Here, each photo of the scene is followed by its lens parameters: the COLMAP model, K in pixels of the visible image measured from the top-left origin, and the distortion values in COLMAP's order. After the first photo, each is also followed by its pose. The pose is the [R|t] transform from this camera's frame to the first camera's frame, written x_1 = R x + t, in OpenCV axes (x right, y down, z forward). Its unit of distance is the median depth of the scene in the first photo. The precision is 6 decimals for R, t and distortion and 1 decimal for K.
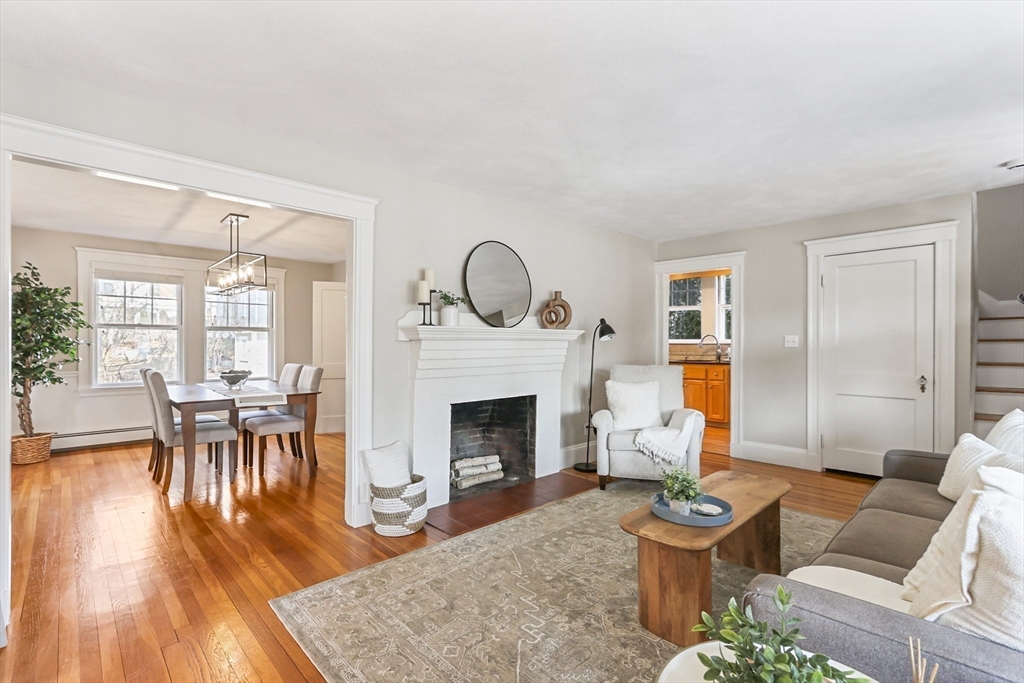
lens RADIAL K [[473.4, 0, 514.4], [0, 473.4, 343.0], [0, 0, 1]] dist [-0.000398, 0.003036]
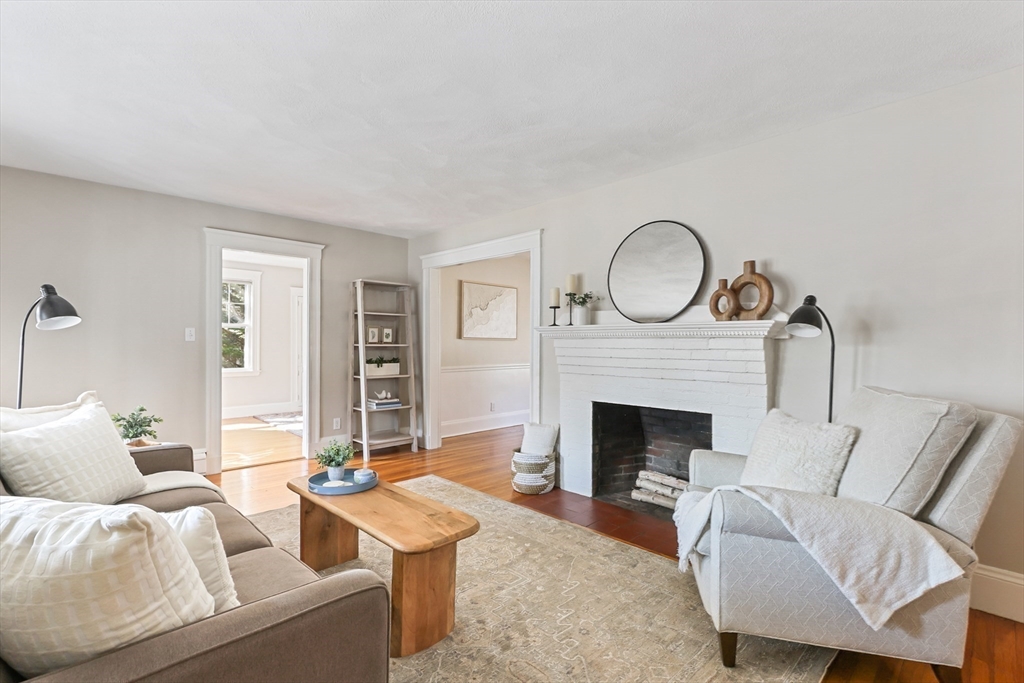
lens RADIAL K [[473.4, 0, 507.6], [0, 473.4, 340.7], [0, 0, 1]] dist [-0.000398, 0.003036]
pose [[0.015148, -0.003632, -0.999879, 0.669951], [-0.006934, 0.999969, -0.003738, 0.002891], [0.999861, 0.006990, 0.015122, 0.605368]]
